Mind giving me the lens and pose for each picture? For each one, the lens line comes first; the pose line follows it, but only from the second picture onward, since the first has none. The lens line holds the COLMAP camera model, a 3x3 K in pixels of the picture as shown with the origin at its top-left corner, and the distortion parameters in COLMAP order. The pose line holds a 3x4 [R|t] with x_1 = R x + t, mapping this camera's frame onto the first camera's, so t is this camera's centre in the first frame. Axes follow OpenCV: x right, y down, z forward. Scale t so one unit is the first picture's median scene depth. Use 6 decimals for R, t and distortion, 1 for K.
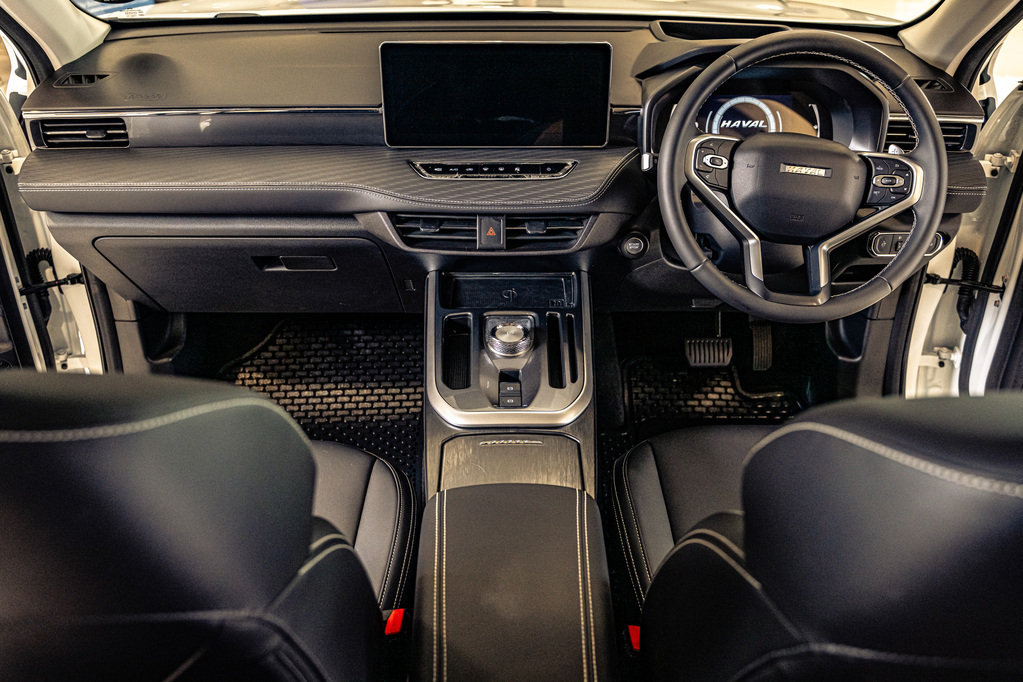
lens RADIAL K [[861.8, 0, 511.5], [0, 861.8, 341.0], [0, 0, 1]] dist [0.009280, -0.002481]
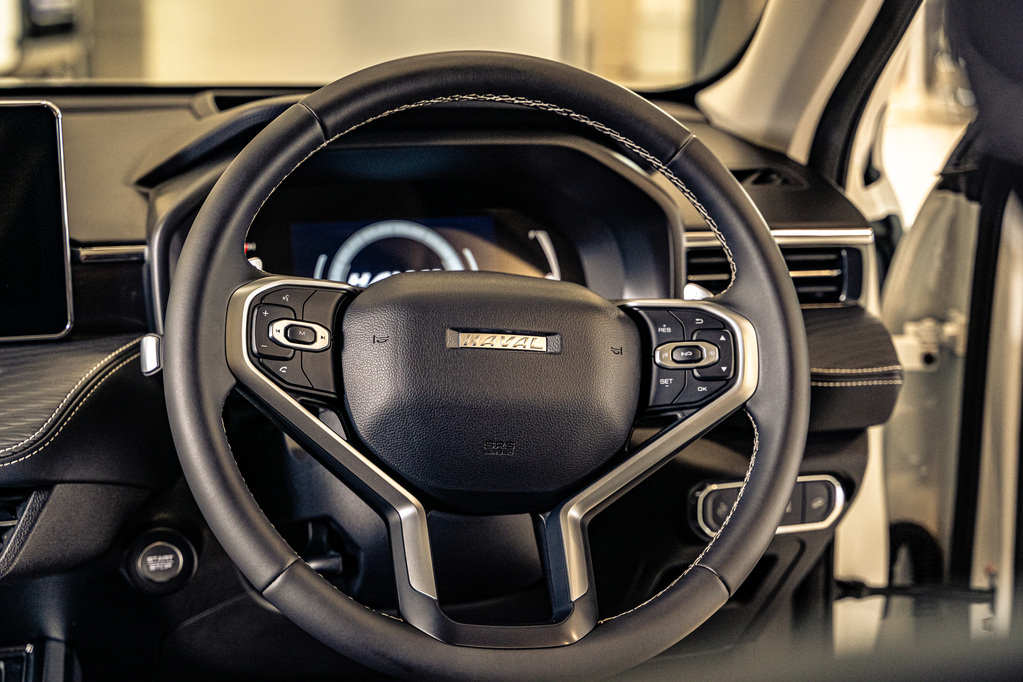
lens RADIAL K [[1786.1, 0, 511.5], [0, 1786.1, 341.0], [0, 0, 1]] dist [0.020397, -0.000339]
pose [[0.968740, -0.062867, 0.239982, 0.121799], [0.126116, 0.957831, -0.258174, 0.037374], [-0.213632, 0.280369, 0.935818, 0.139954]]
